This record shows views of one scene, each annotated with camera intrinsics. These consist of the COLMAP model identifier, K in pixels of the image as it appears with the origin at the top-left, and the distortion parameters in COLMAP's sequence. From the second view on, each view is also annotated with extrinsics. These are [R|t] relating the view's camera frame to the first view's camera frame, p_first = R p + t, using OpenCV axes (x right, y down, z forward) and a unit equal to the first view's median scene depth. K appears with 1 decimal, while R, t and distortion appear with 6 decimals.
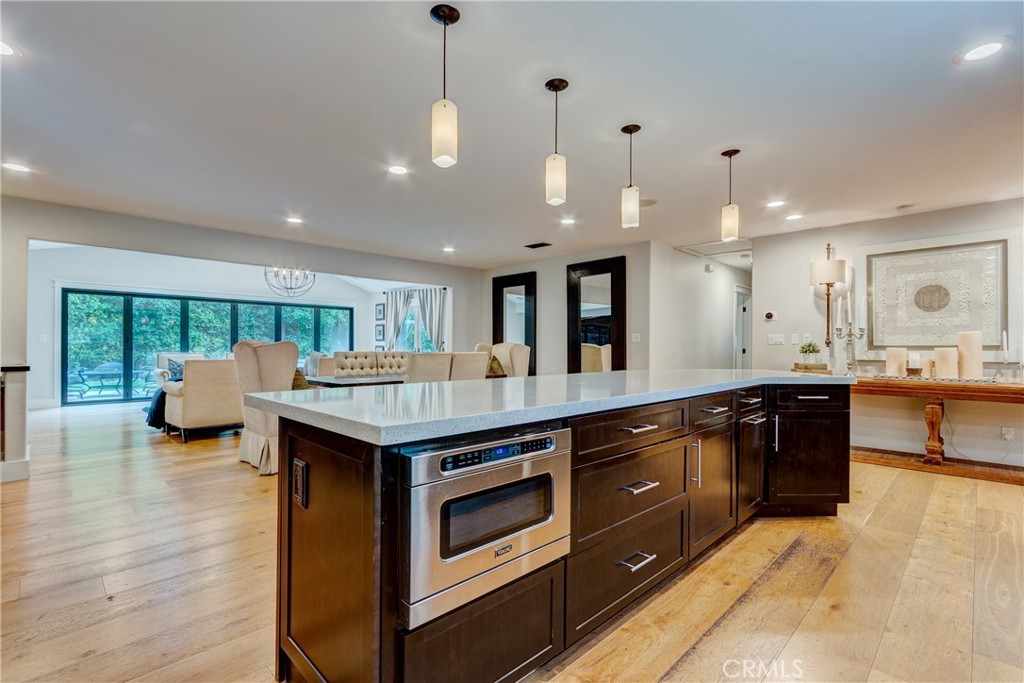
lens RADIAL K [[468.7, 0, 506.3], [0, 468.7, 344.0], [0, 0, 1]] dist [0.007071, -0.001123]
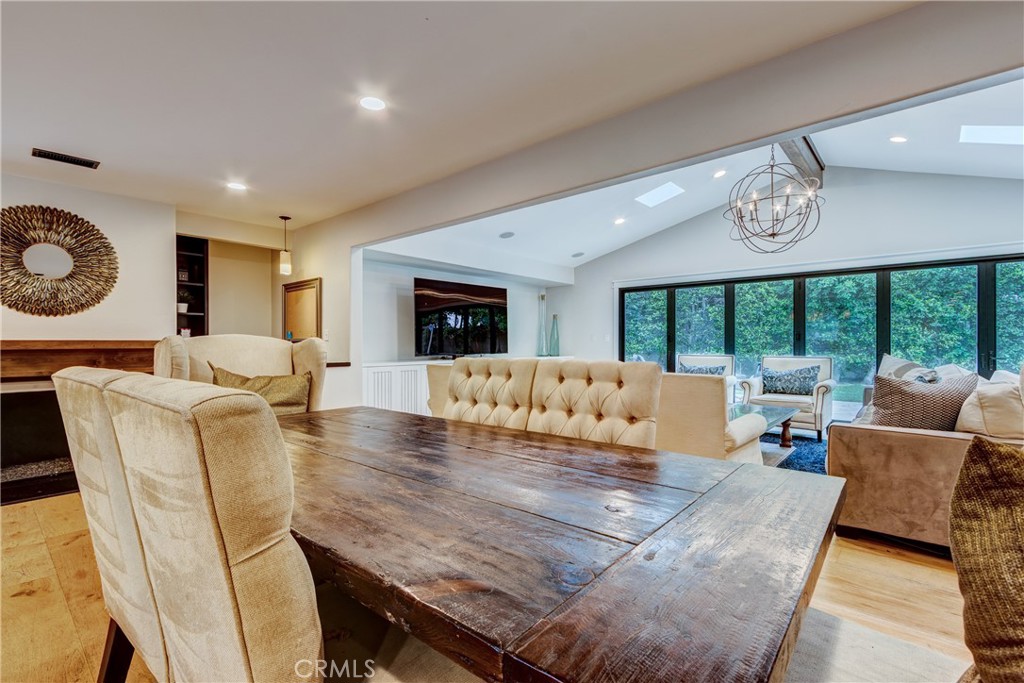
lens RADIAL K [[468.7, 0, 506.3], [0, 468.7, 343.2], [0, 0, 1]] dist [0.007071, -0.001123]
pose [[0.057747, -0.005518, -0.998316, 0.033615], [0.005330, 0.999972, -0.005219, 0.001721], [0.998317, -0.005020, 0.057775, 0.426941]]
